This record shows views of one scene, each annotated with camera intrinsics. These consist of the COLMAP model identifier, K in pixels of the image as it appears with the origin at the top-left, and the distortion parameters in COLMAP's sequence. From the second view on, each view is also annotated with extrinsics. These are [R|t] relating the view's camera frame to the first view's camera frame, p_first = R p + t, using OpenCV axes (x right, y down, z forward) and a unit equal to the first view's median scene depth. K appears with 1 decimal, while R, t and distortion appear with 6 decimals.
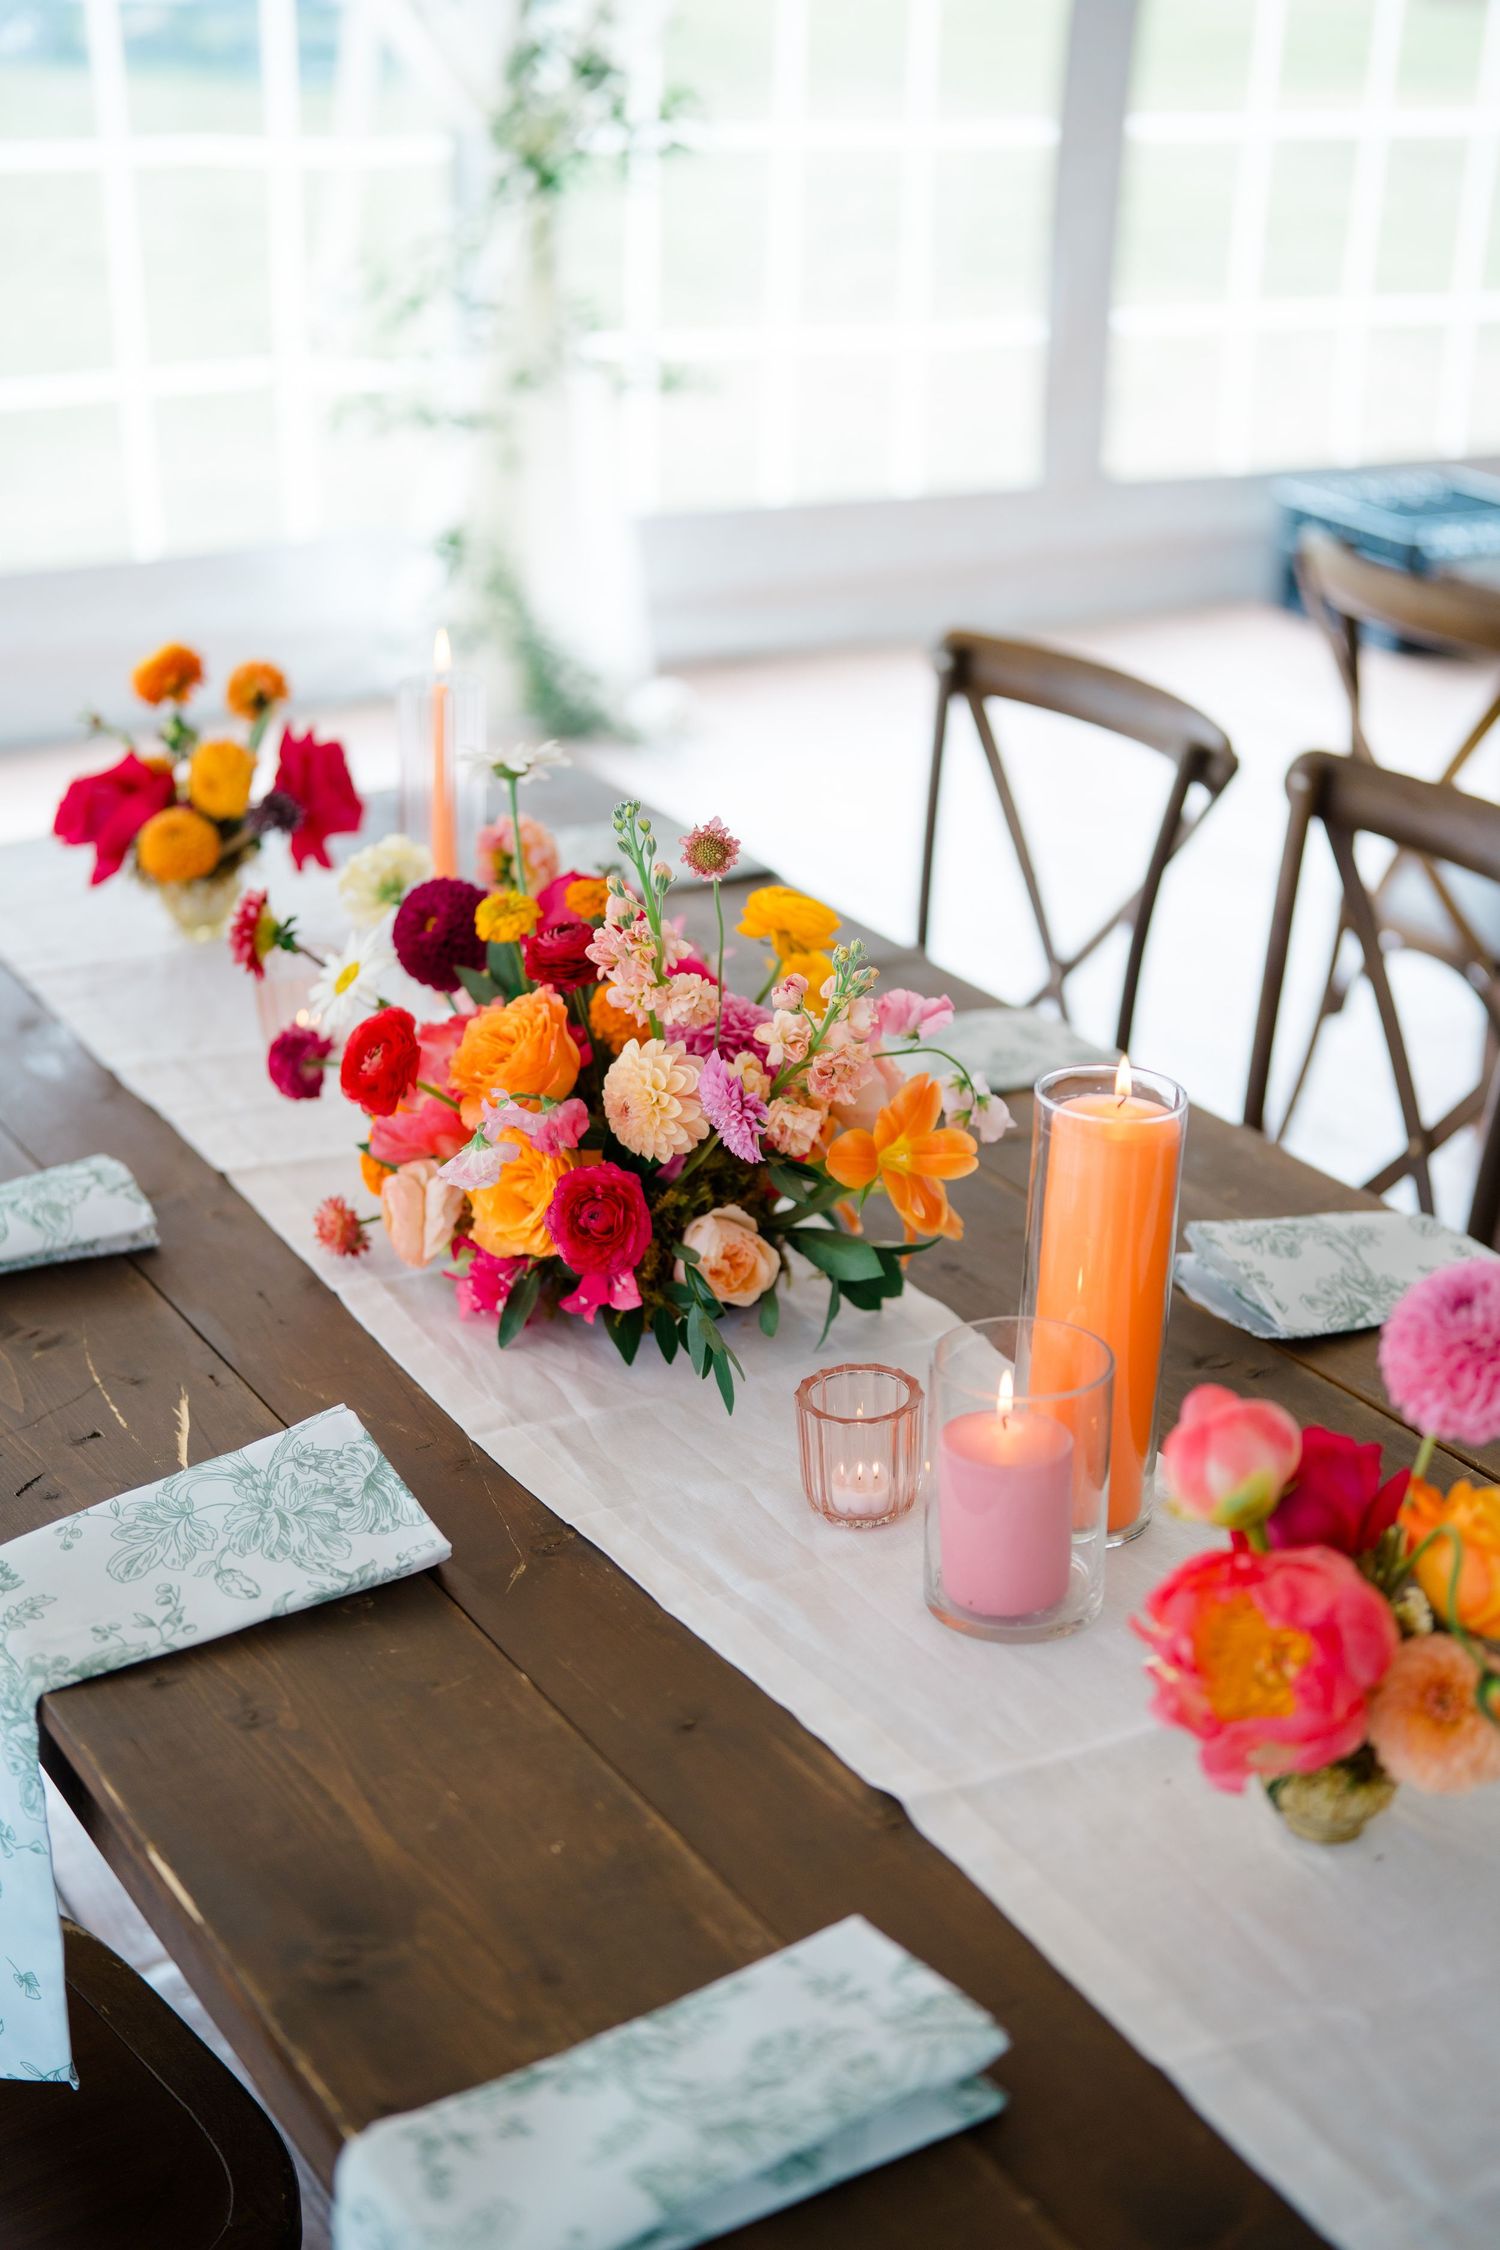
lens RADIAL K [[3240.2, 0, 636.5], [0, 3240.2, 1084.8], [0, 0, 1]] dist [-0.054000, 0.938875]
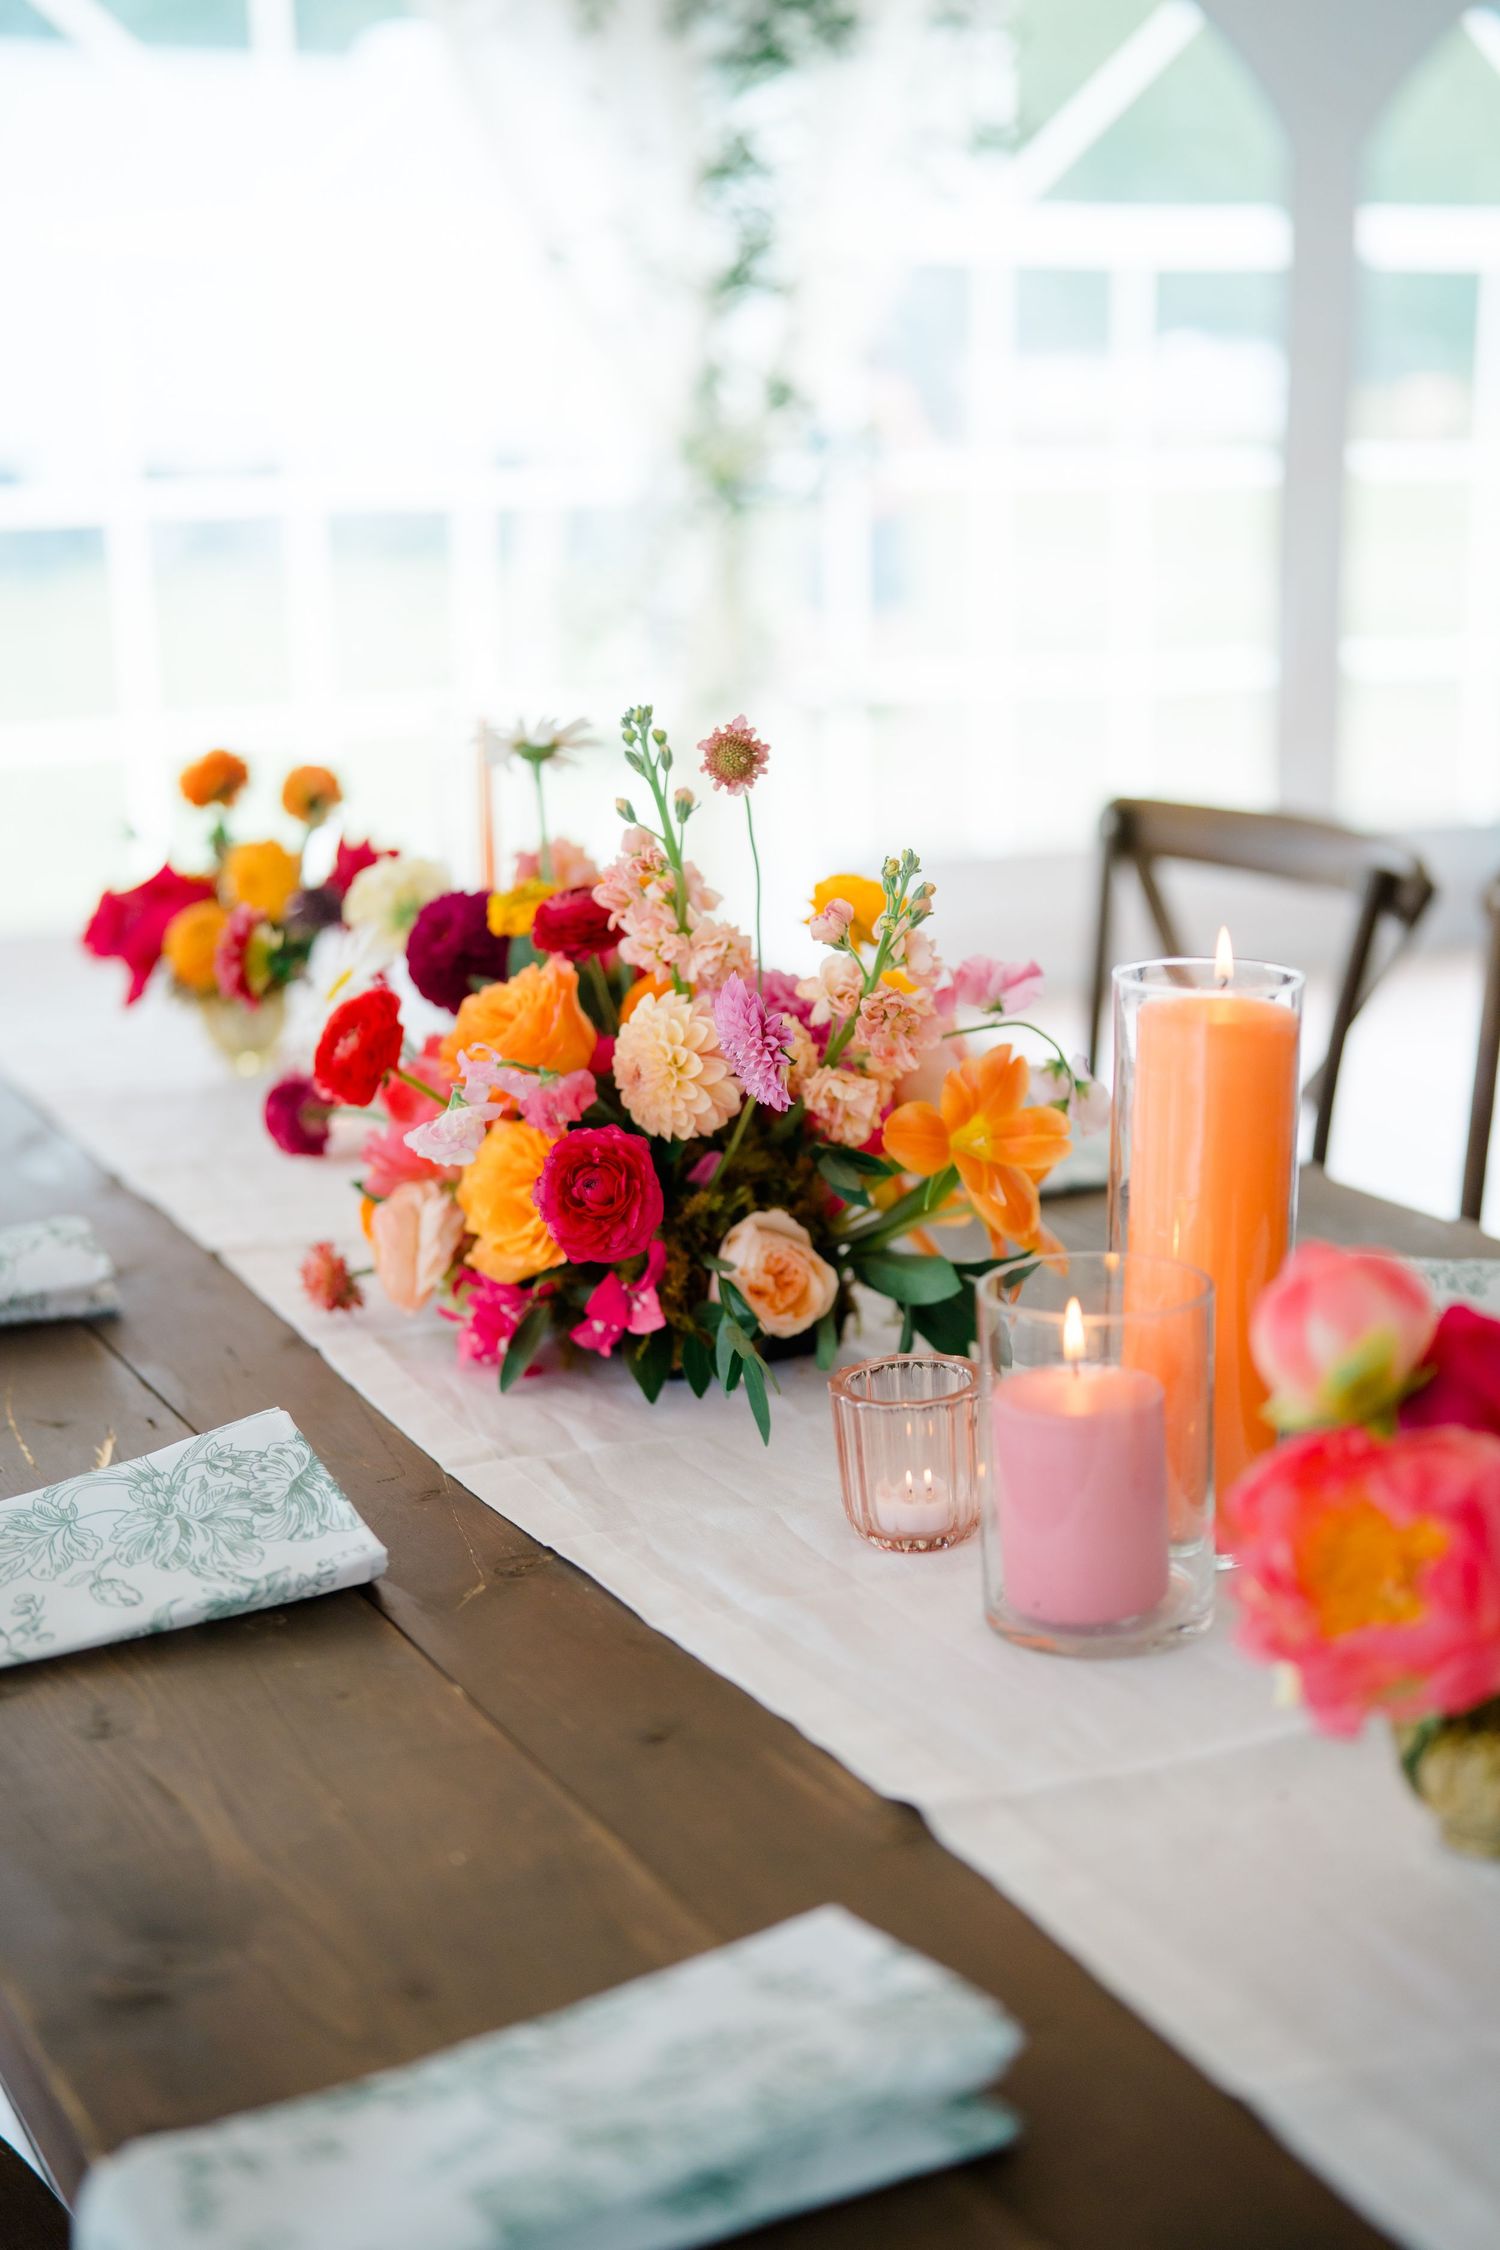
lens RADIAL K [[3255.6, 0, 660.4], [0, 3255.6, 1129.0], [0, 0, 1]] dist [-0.037695, 0.960202]
pose [[0.997002, -0.010999, -0.076596, 0.064986], [-0.000331, 0.989230, -0.146368, 0.141086], [0.077381, 0.145955, 0.986260, 0.181013]]
